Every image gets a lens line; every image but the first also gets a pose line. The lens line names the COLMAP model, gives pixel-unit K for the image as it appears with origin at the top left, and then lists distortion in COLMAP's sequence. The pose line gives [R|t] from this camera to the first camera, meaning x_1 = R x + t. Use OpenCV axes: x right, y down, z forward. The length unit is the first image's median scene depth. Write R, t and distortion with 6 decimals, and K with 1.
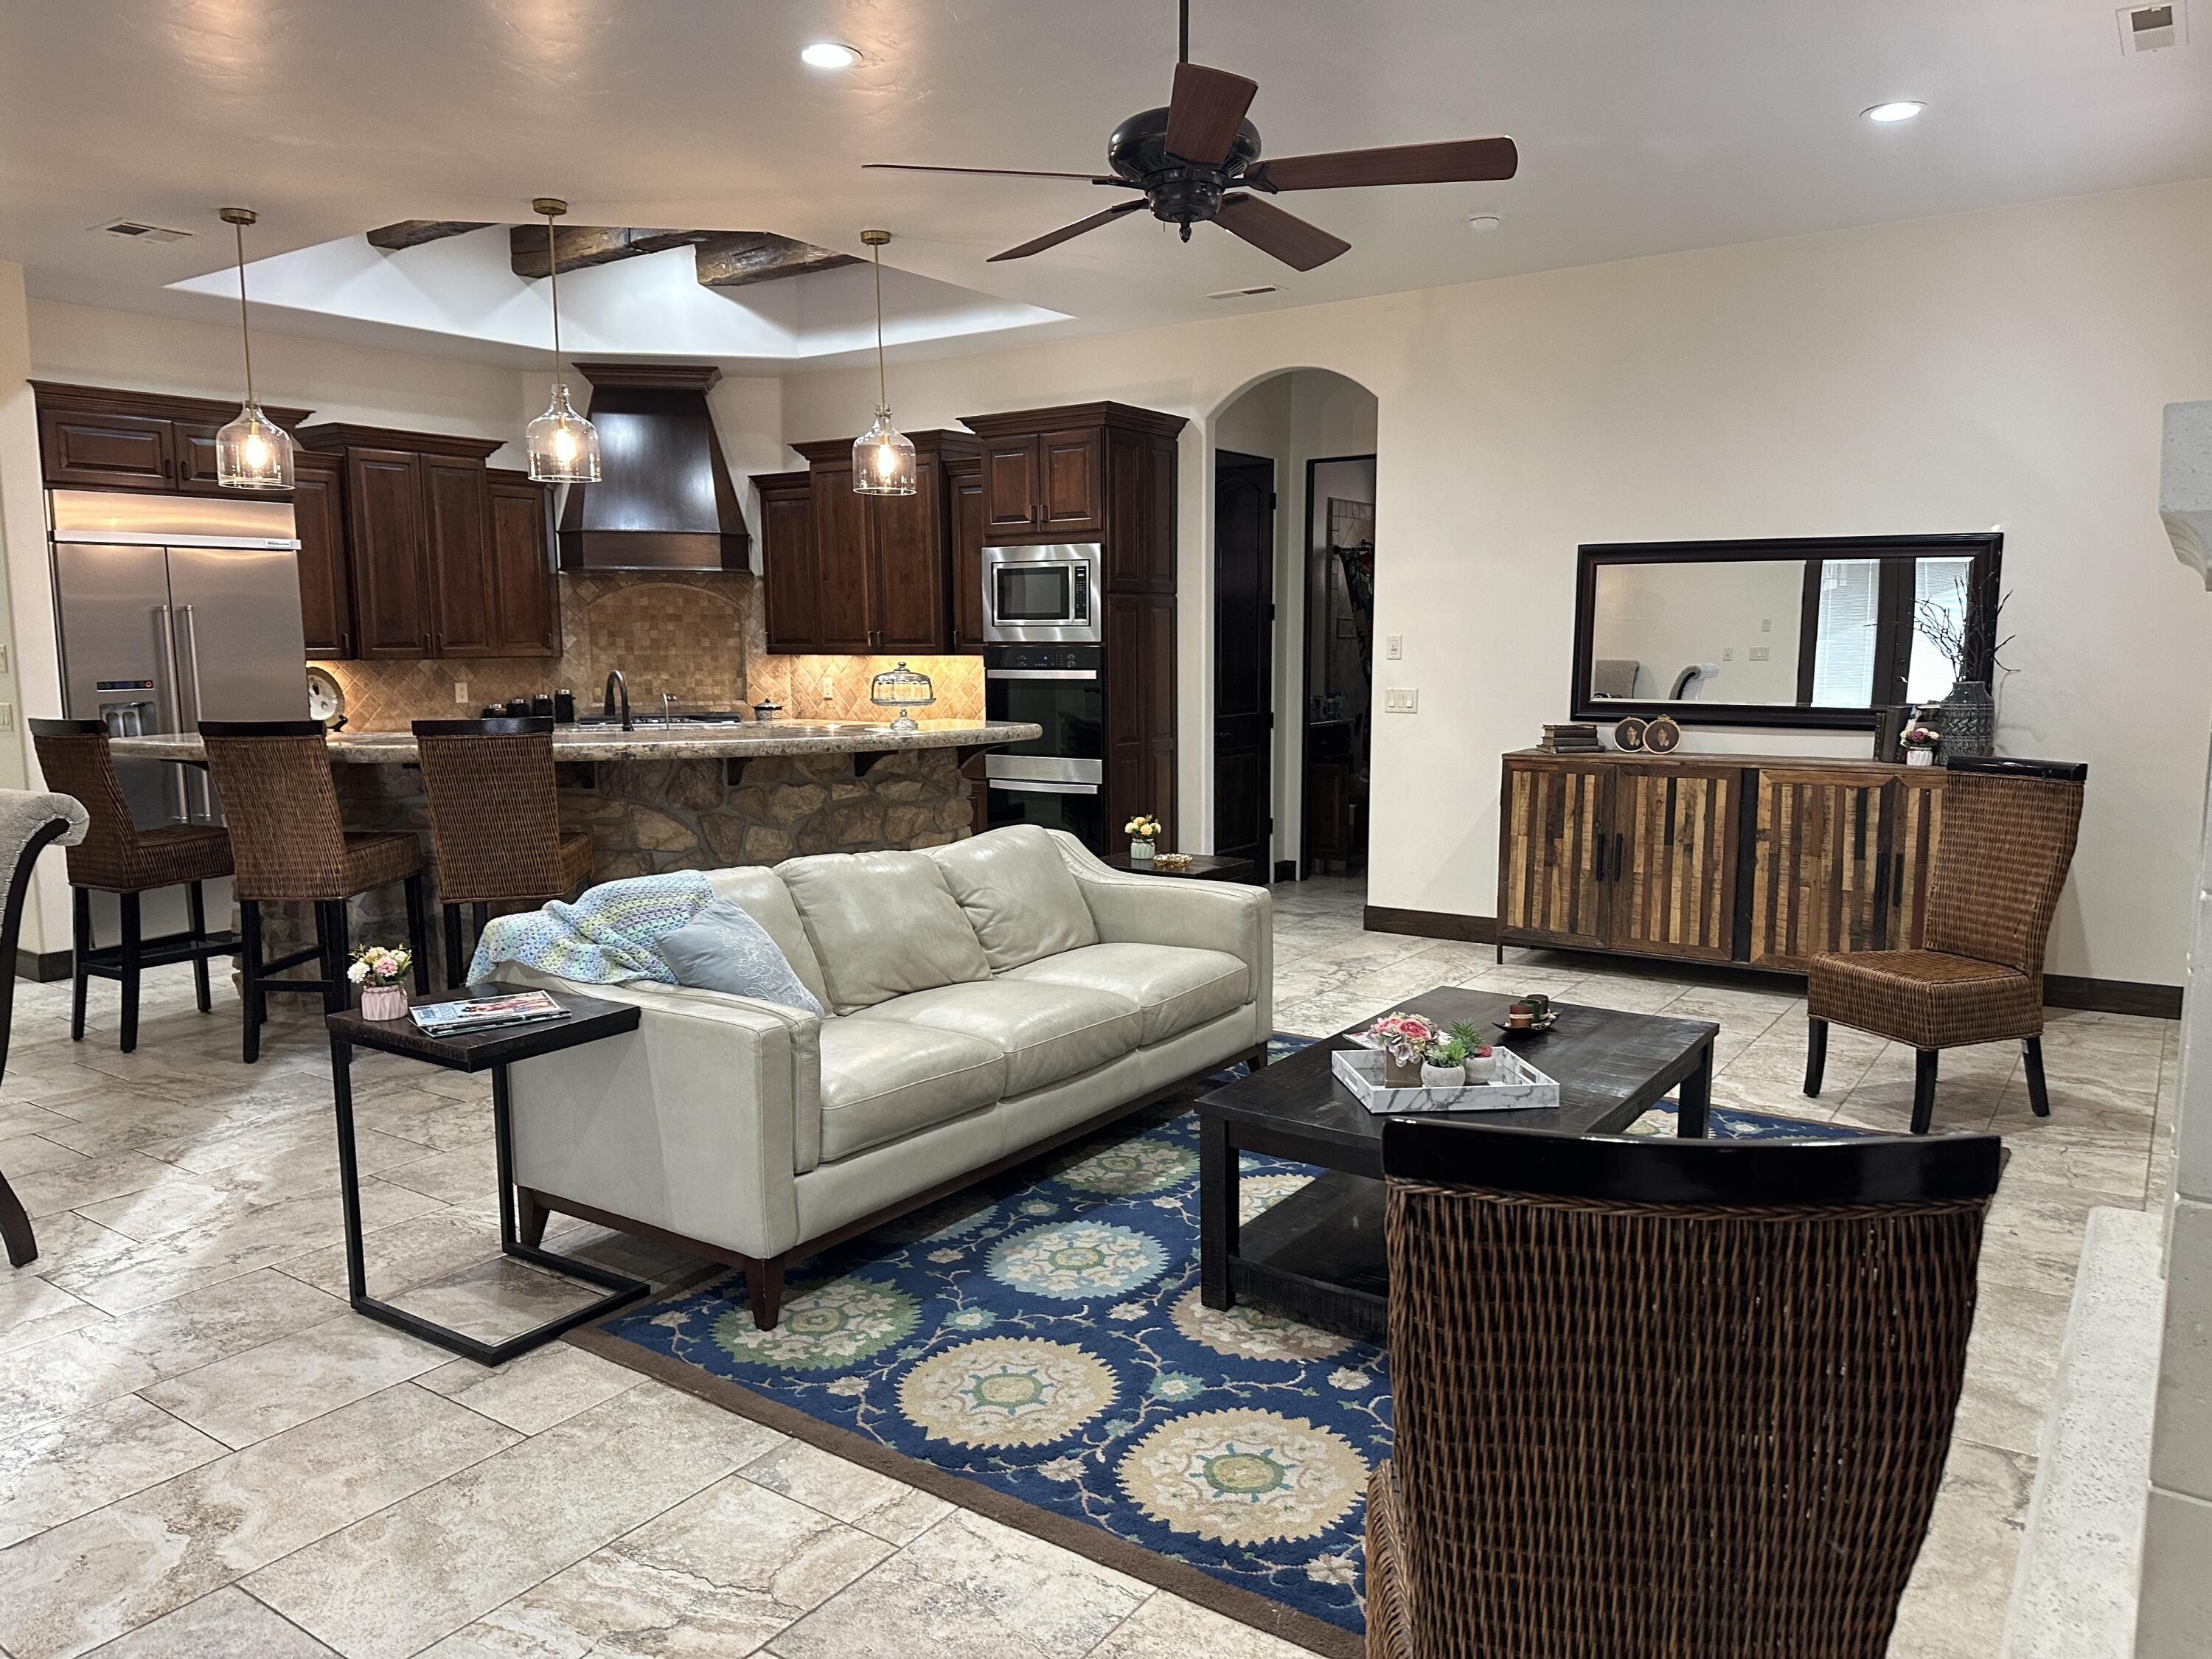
lens RADIAL K [[1512.4, 0, 1118.1], [0, 1512.4, 838.4], [0, 0, 1]] dist [0.113188, -0.173169]
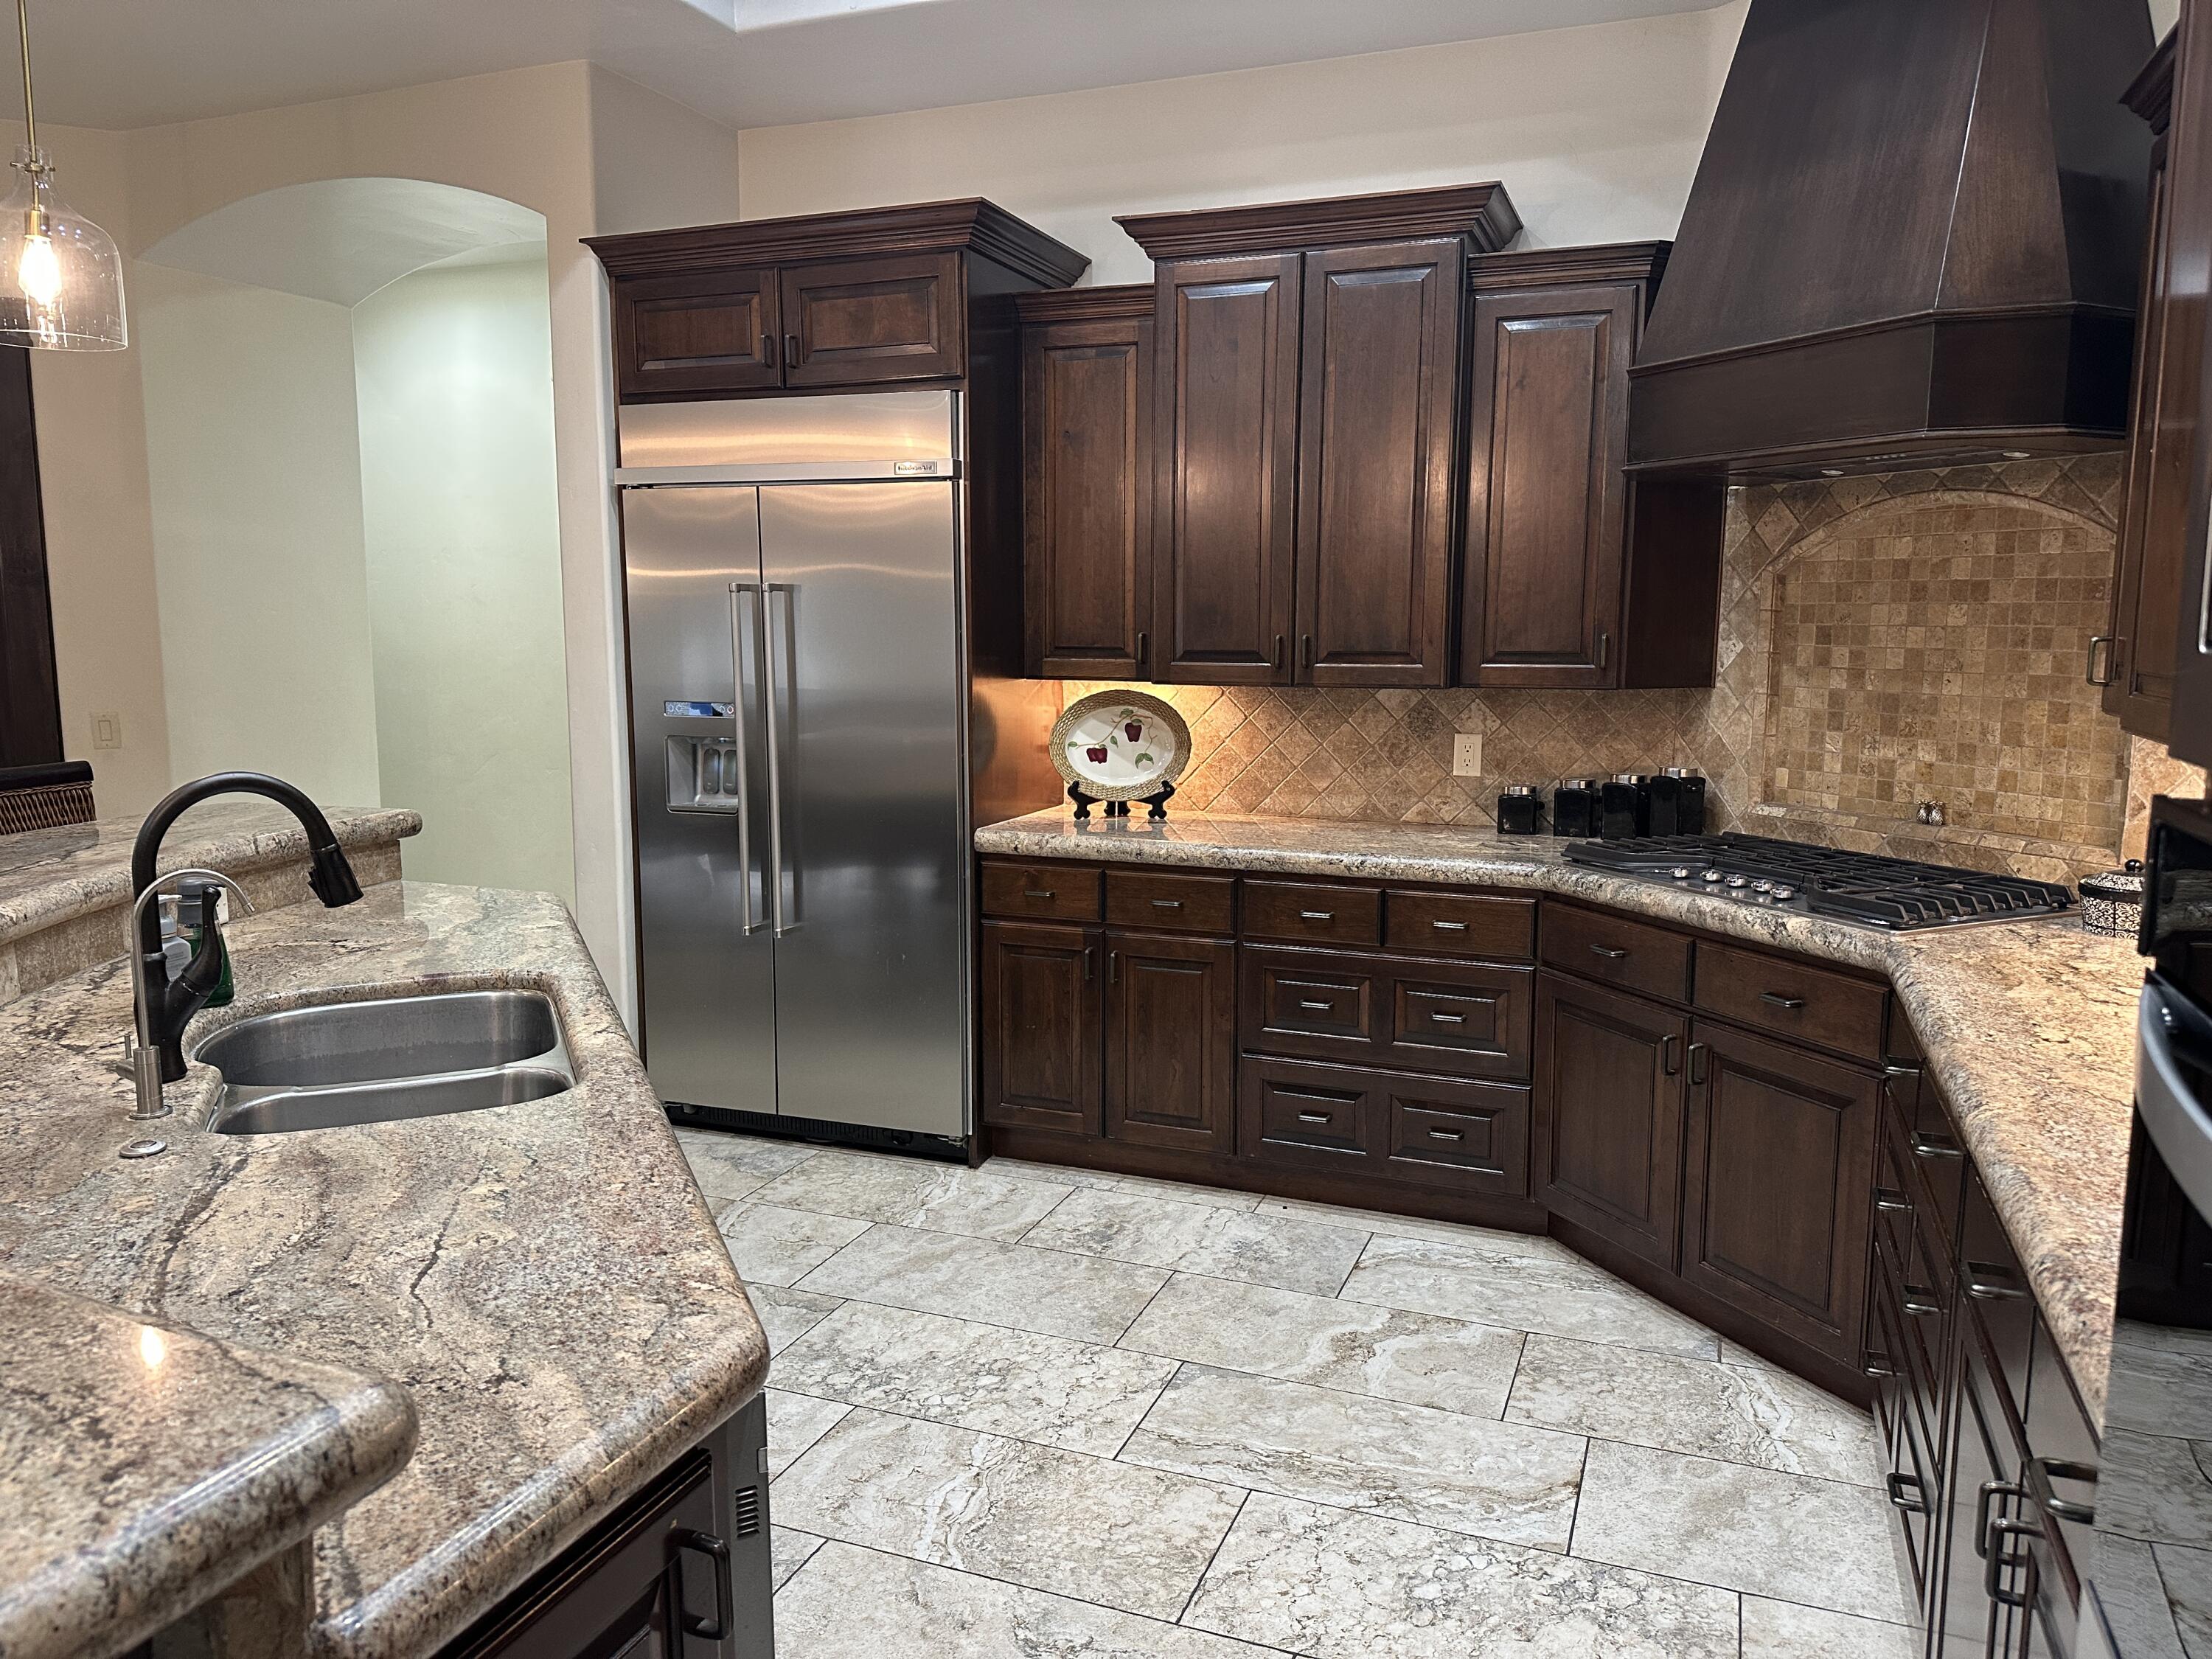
lens RADIAL K [[1587.7, 0, 1106.0], [0, 1587.7, 829.5], [0, 0, 1]] dist [0.127298, -0.207030]
pose [[0.217161, 0.139321, -0.966142, 0.033589], [-0.134097, 0.984636, 0.111847, -0.107587], [0.966881, 0.105268, 0.232507, 0.741346]]
